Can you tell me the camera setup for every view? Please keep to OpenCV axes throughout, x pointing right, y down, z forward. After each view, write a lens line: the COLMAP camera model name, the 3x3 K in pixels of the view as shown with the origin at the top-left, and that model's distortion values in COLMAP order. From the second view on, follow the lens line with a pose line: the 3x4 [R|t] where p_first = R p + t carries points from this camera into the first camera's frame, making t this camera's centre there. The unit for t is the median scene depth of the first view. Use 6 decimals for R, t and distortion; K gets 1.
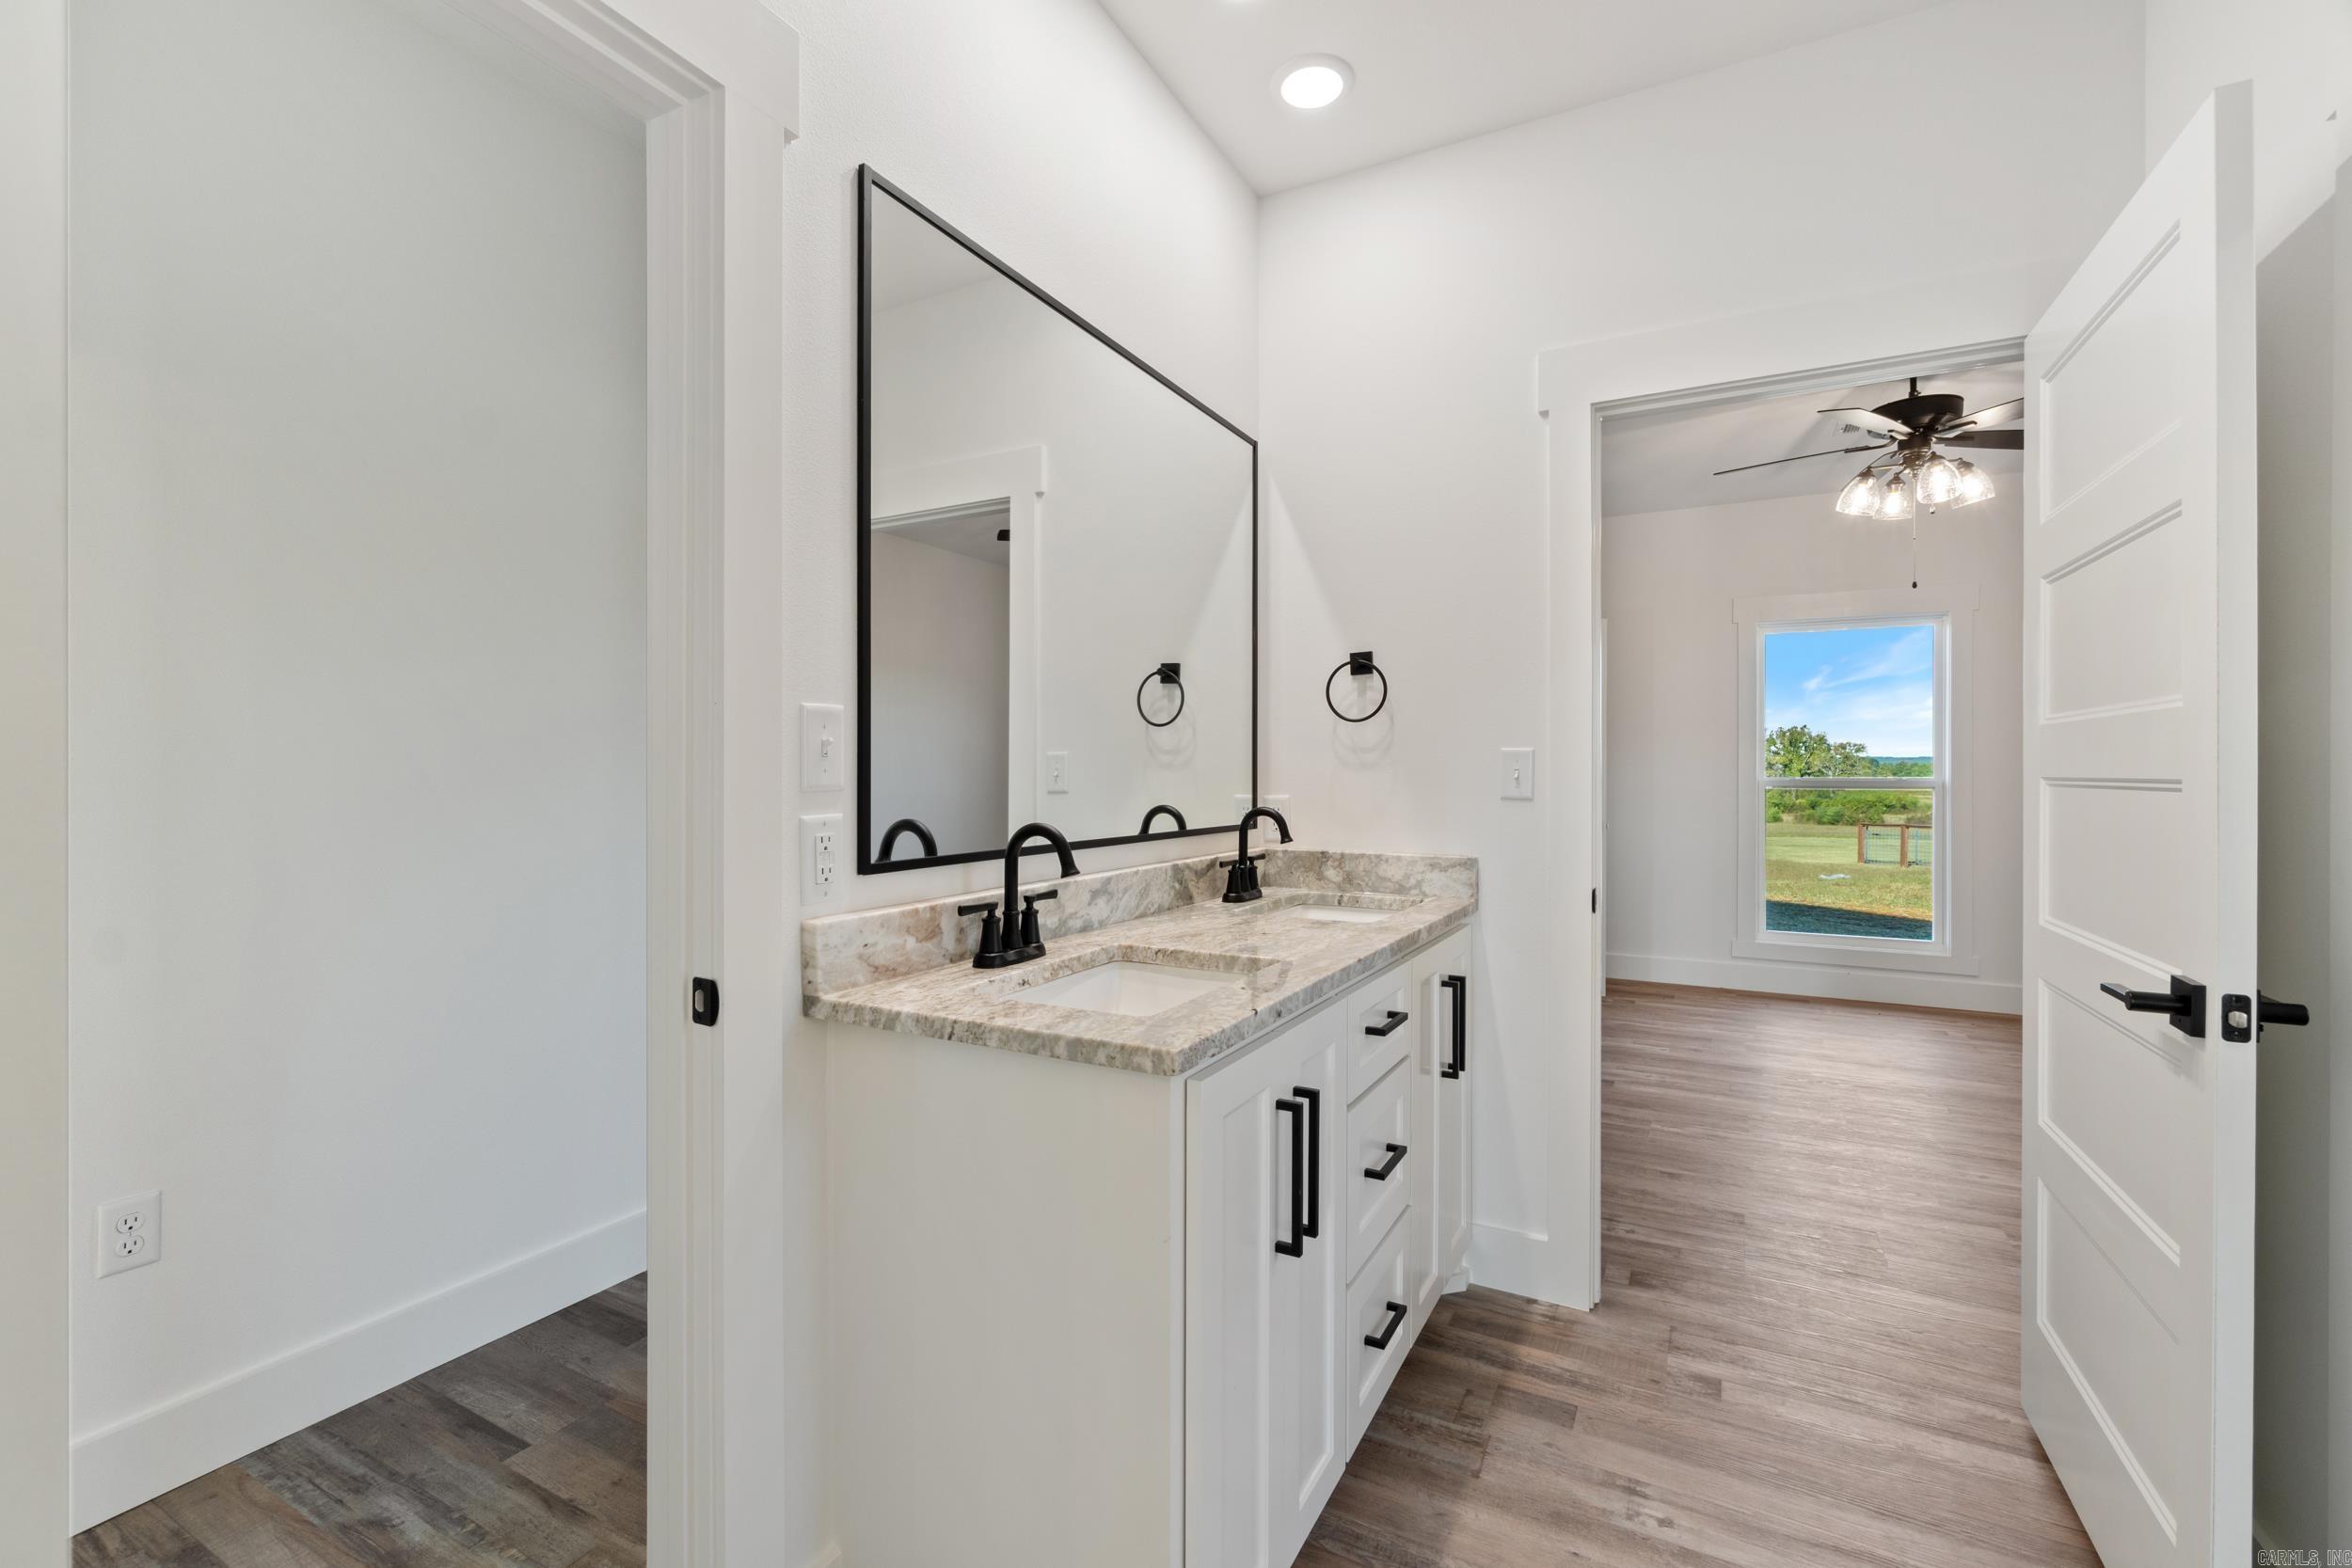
lens RADIAL K [[1028.0, 0, 1167.2], [0, 1028.0, 750.3], [0, 0, 1]] dist [-0.004346, -0.000590]
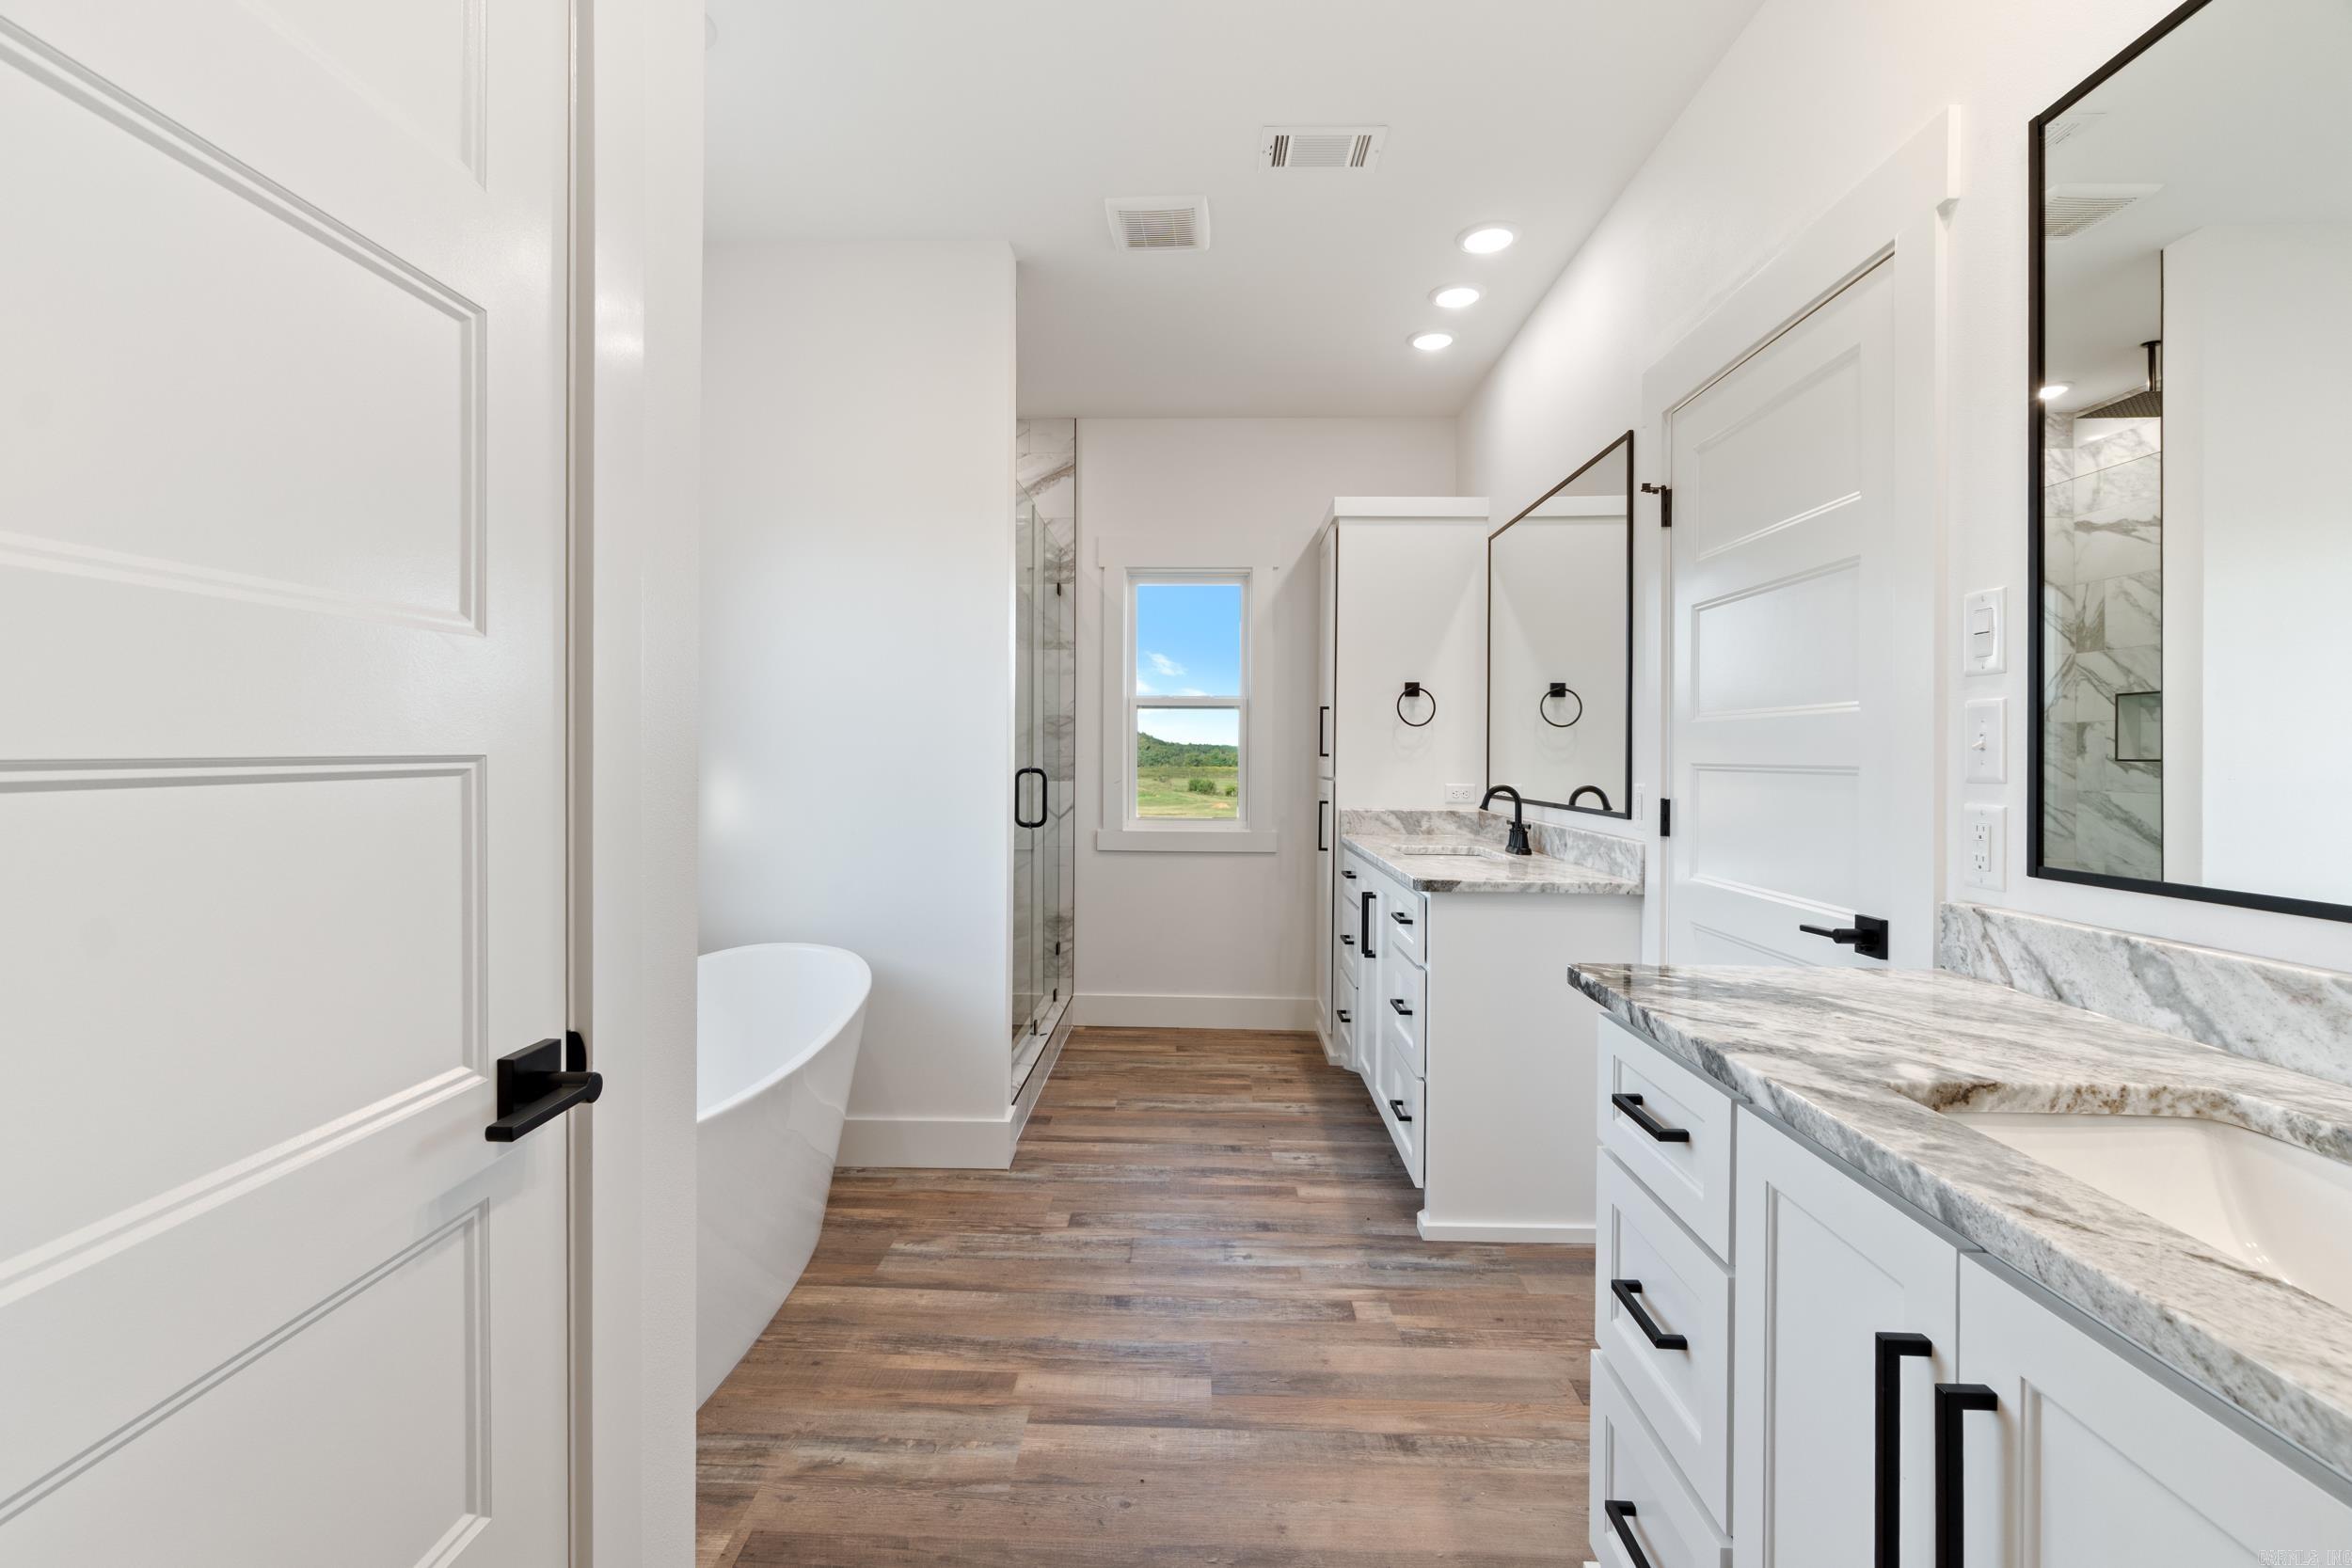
lens RADIAL K [[1023.7, 0, 1166.7], [0, 1023.7, 770.5], [0, 0, 1]] dist [-0.001581, 0.000019]
pose [[-0.881690, 0.002545, -0.471822, 1.264609], [0.003536, 0.999993, -0.001215, 0.038282], [0.471816, -0.002740, -0.881693, 2.211176]]
